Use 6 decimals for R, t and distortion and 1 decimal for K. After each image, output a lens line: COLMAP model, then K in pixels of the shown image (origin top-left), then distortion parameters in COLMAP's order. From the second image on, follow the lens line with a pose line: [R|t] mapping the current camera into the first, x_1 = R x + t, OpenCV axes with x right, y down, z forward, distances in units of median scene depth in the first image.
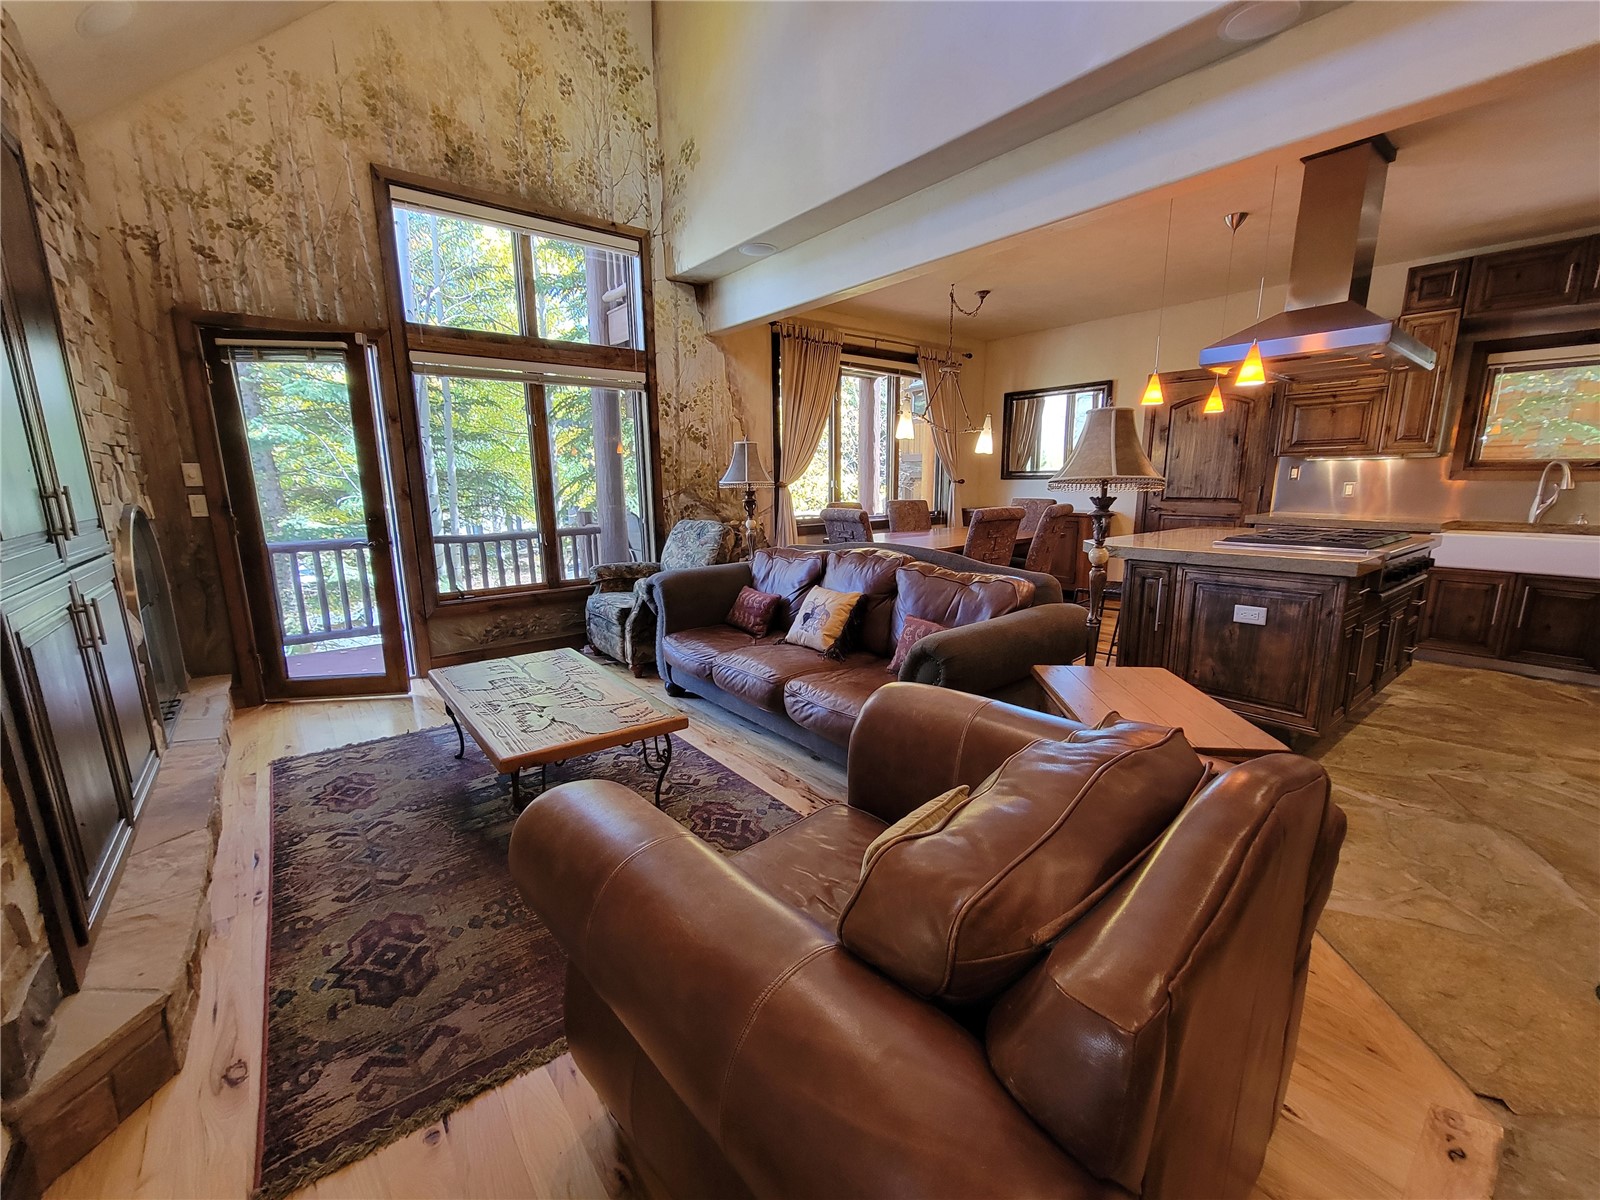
lens RADIAL K [[653.4, 0, 797.7], [0, 653.4, 609.6], [0, 0, 1]] dist [-0.004764, 0.001205]
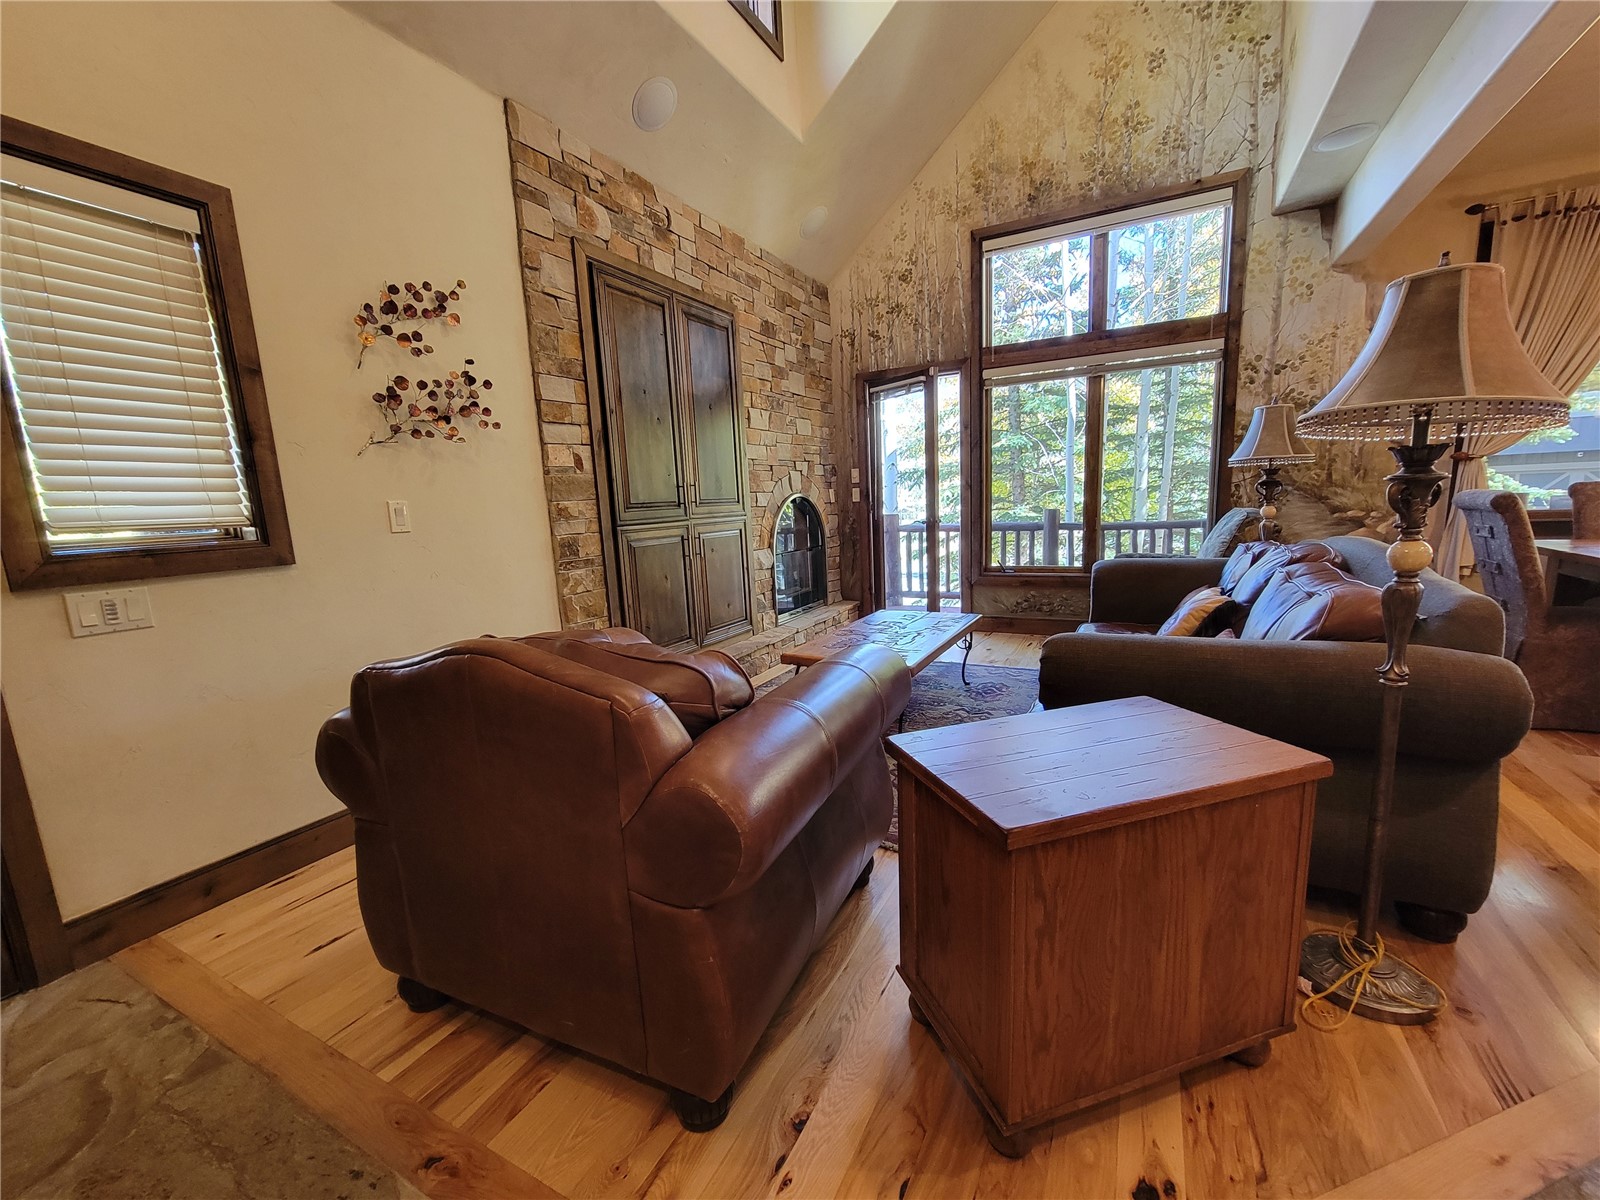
lens RADIAL K [[653.4, 0, 800.4], [0, 653.4, 610.8], [0, 0, 1]] dist [-0.004764, 0.001205]
pose [[0.397816, 0.145642, -0.905832, 0.423887], [-0.141102, 0.985286, 0.096449, -0.010304], [0.906550, 0.089446, 0.412513, 0.182934]]
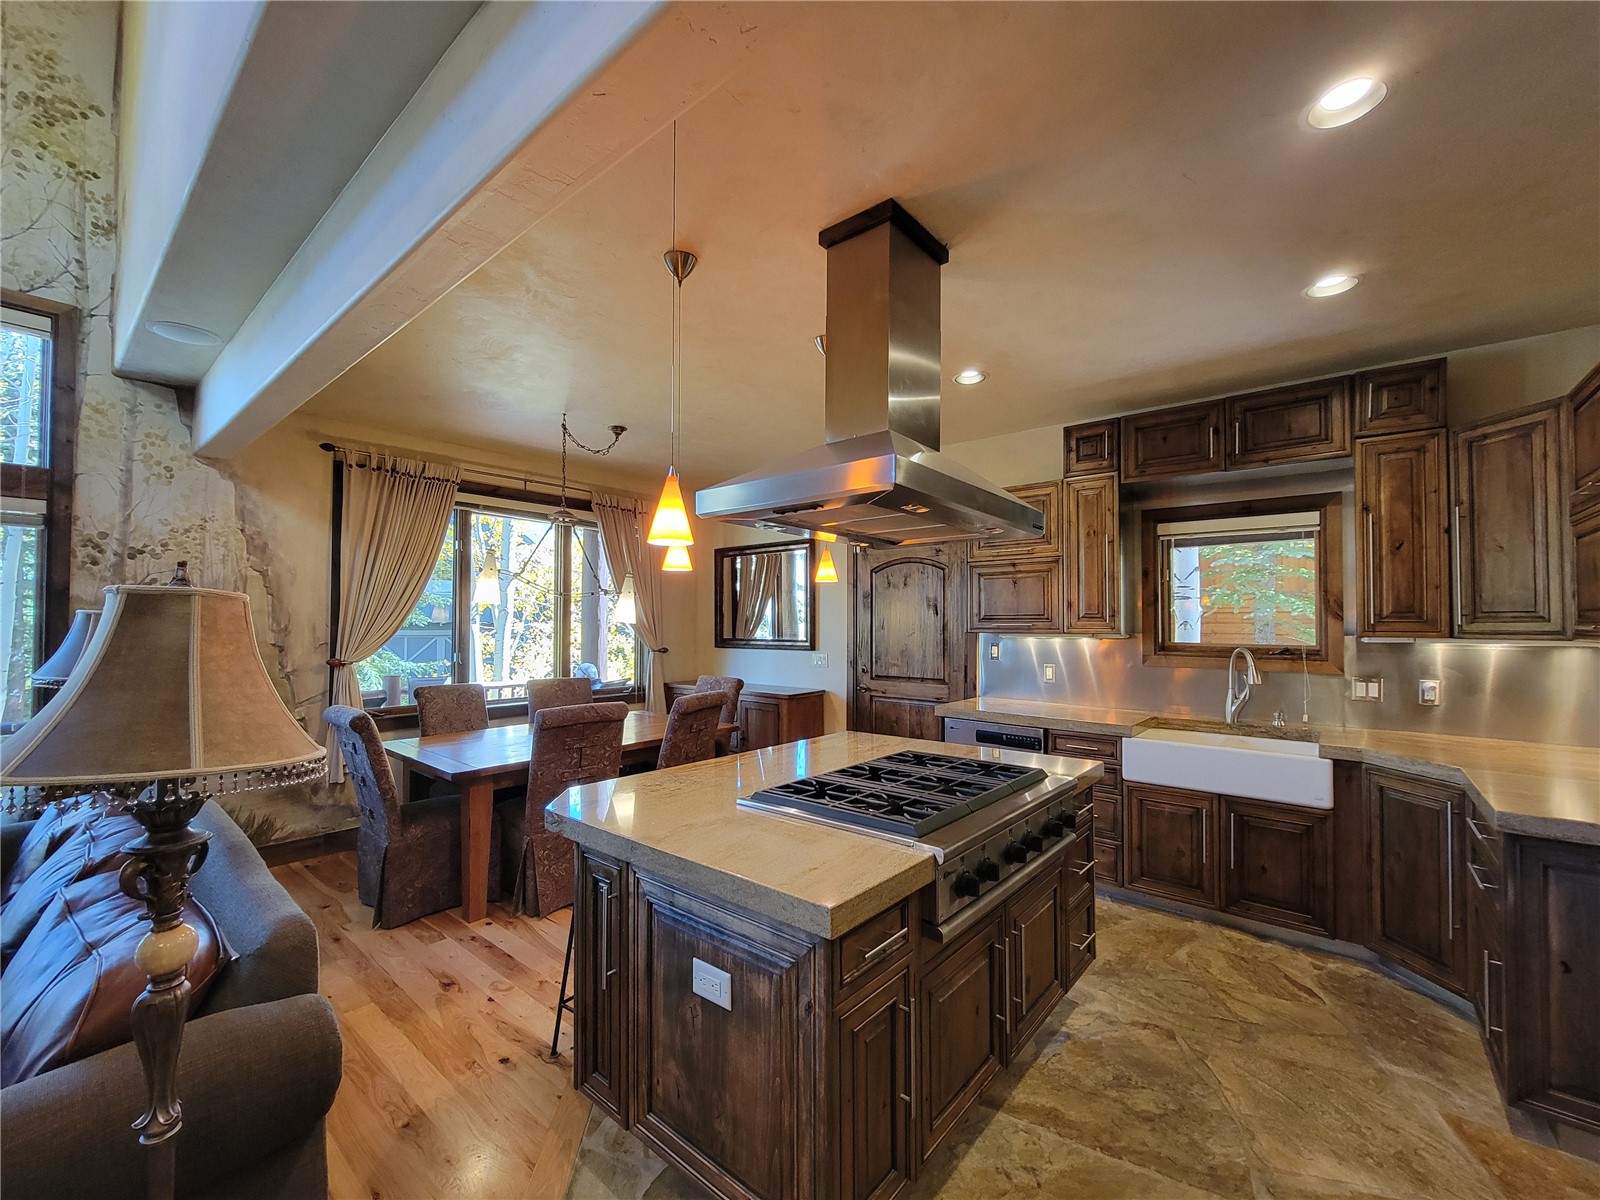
lens RADIAL K [[653.4, 0, 798.1], [0, 653.4, 609.1], [0, 0, 1]] dist [-0.004764, 0.001205]
pose [[0.980651, 0.015783, 0.195129, 0.422732], [0.027901, 0.975301, -0.219109, -0.103779], [-0.193768, 0.220314, 0.955989, 0.284975]]
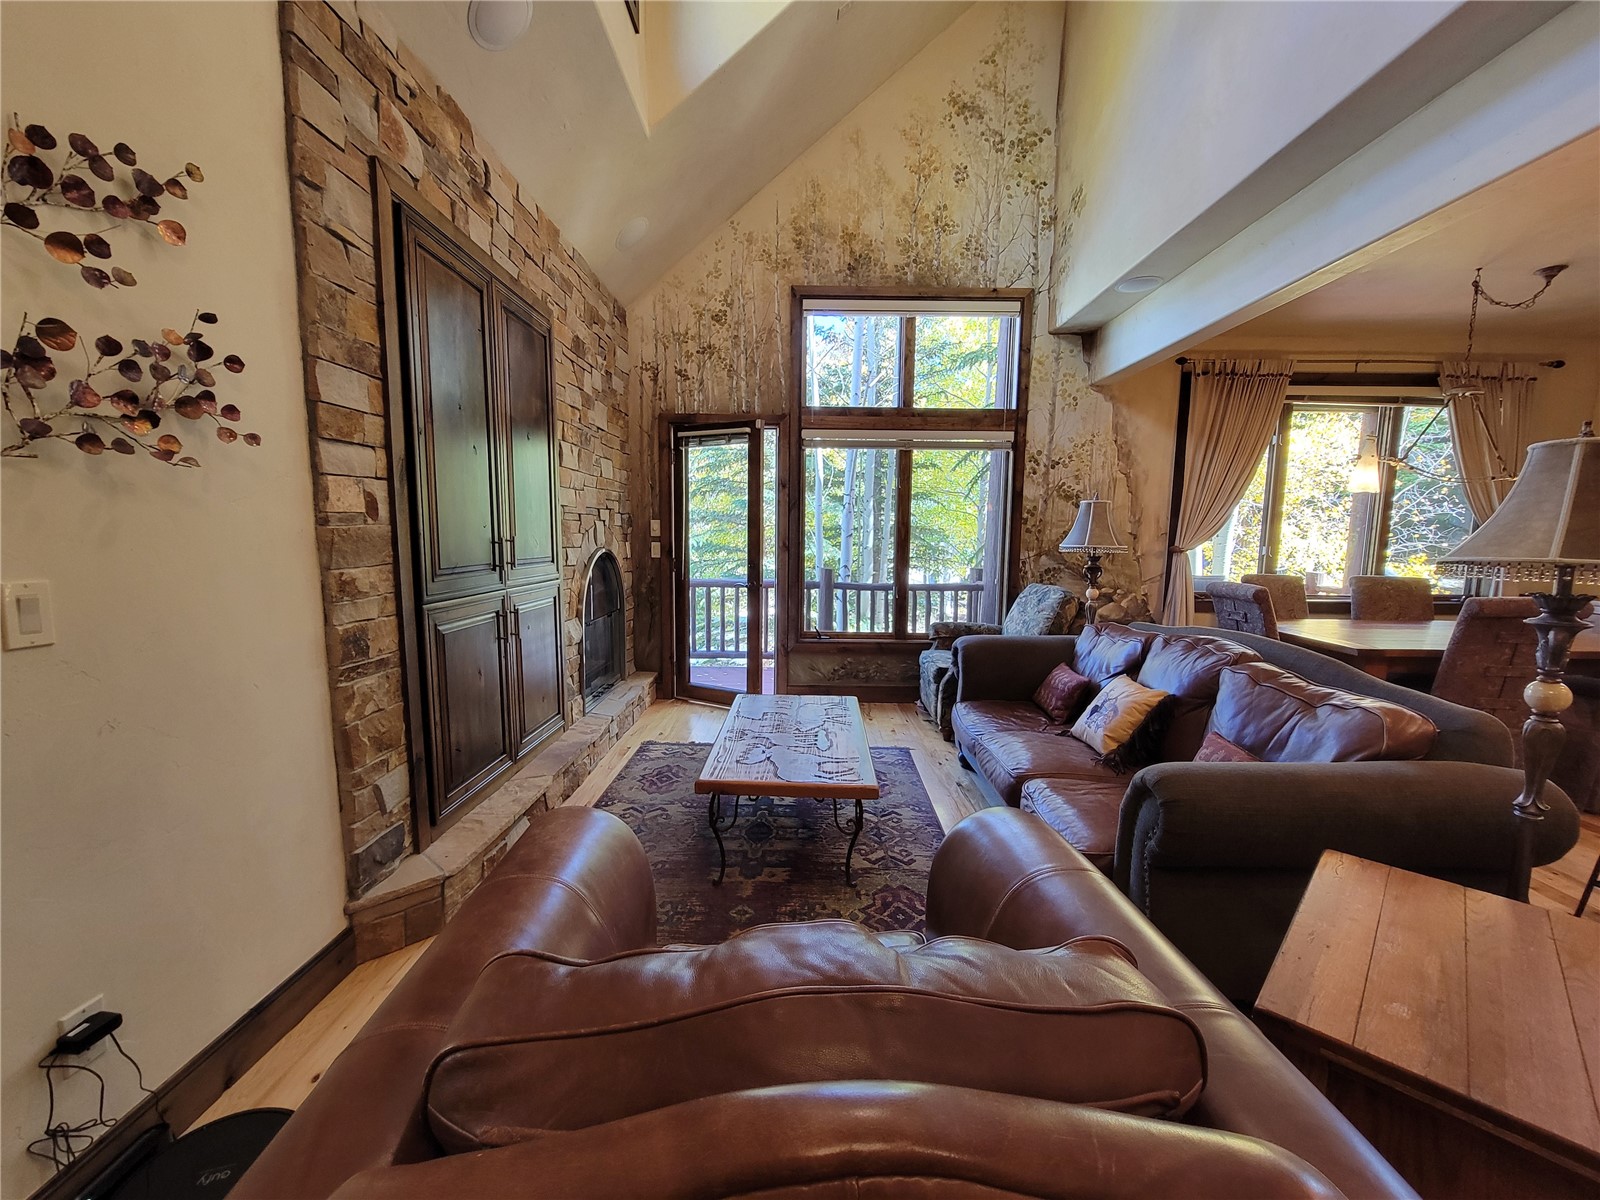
lens RADIAL K [[653.4, 0, 799.5], [0, 653.4, 611.2], [0, 0, 1]] dist [-0.004764, 0.001205]
pose [[0.774440, 0.094483, -0.625552, 0.170148], [-0.144412, 0.989081, -0.029393, -0.025269], [0.615944, 0.113100, 0.779629, 0.083360]]
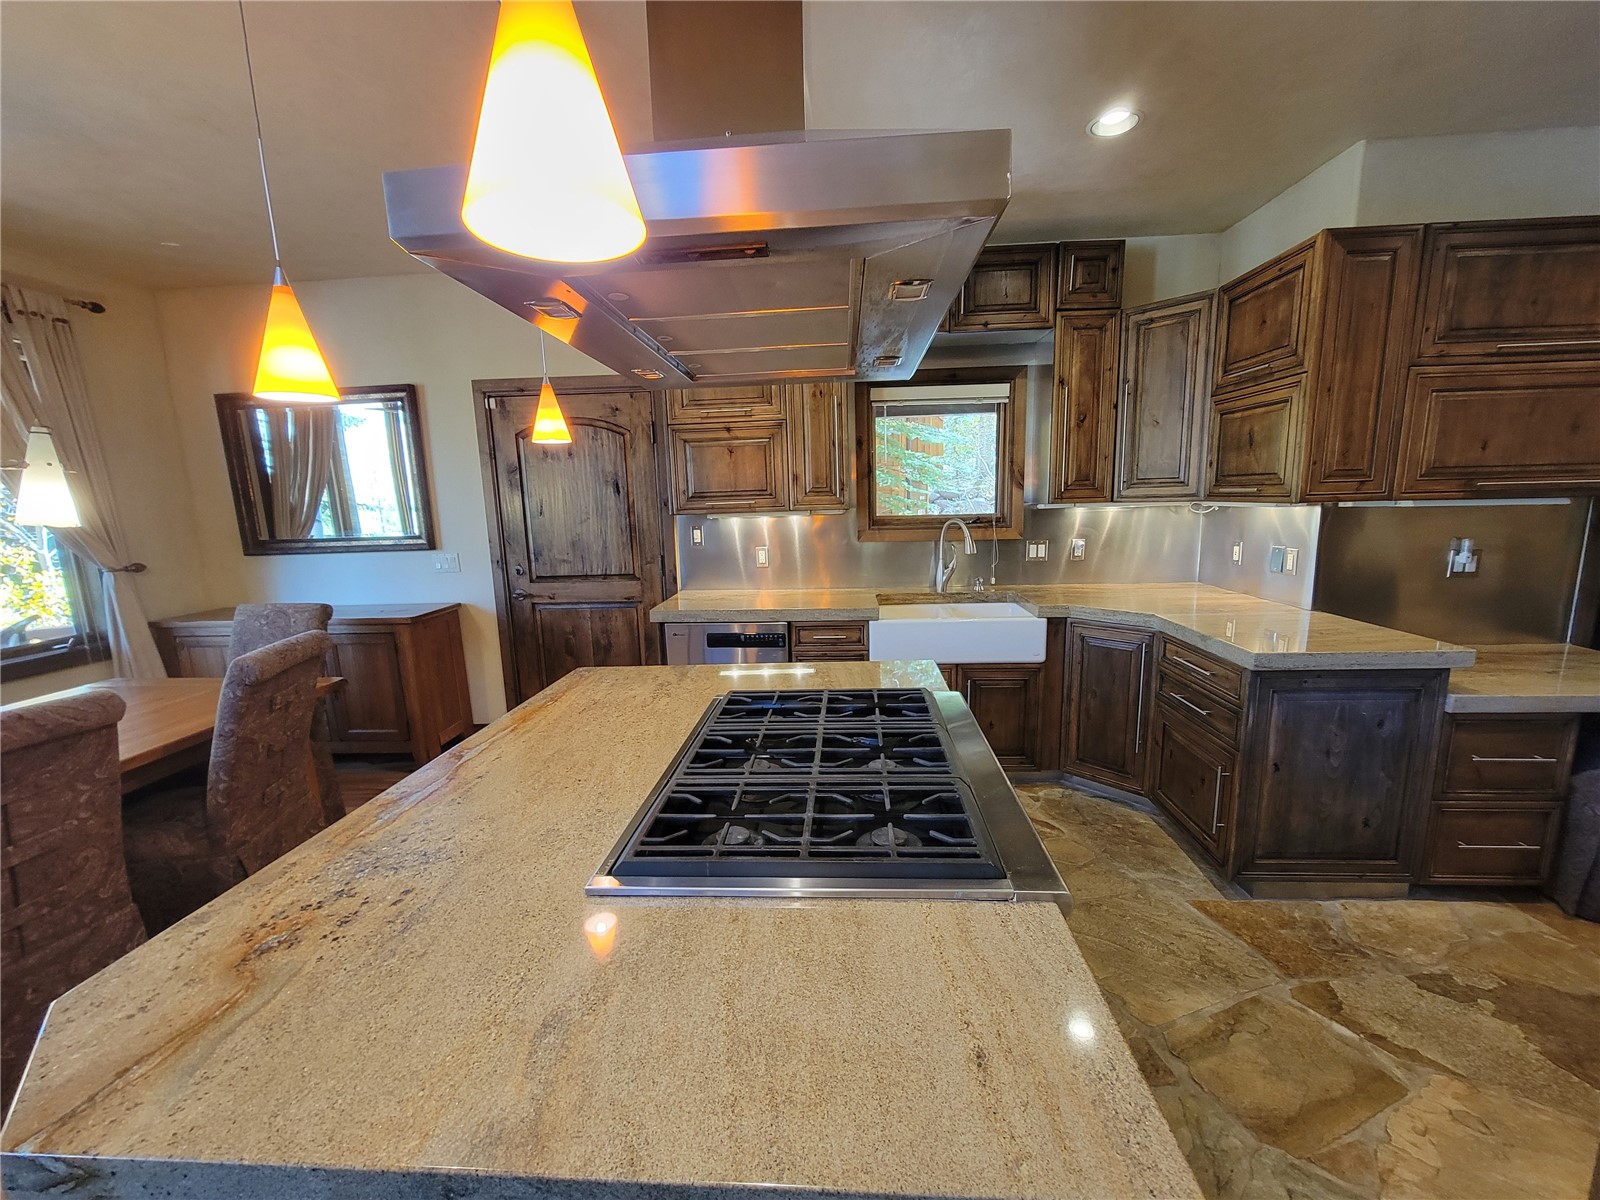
lens RADIAL K [[653.4, 0, 797.7], [0, 653.4, 611.0], [0, 0, 1]] dist [-0.004764, 0.001205]
pose [[0.672725, -0.139294, 0.726663, 0.374423], [0.171216, 0.984769, 0.030263, -0.159757], [-0.719810, 0.104058, 0.686327, 0.536629]]
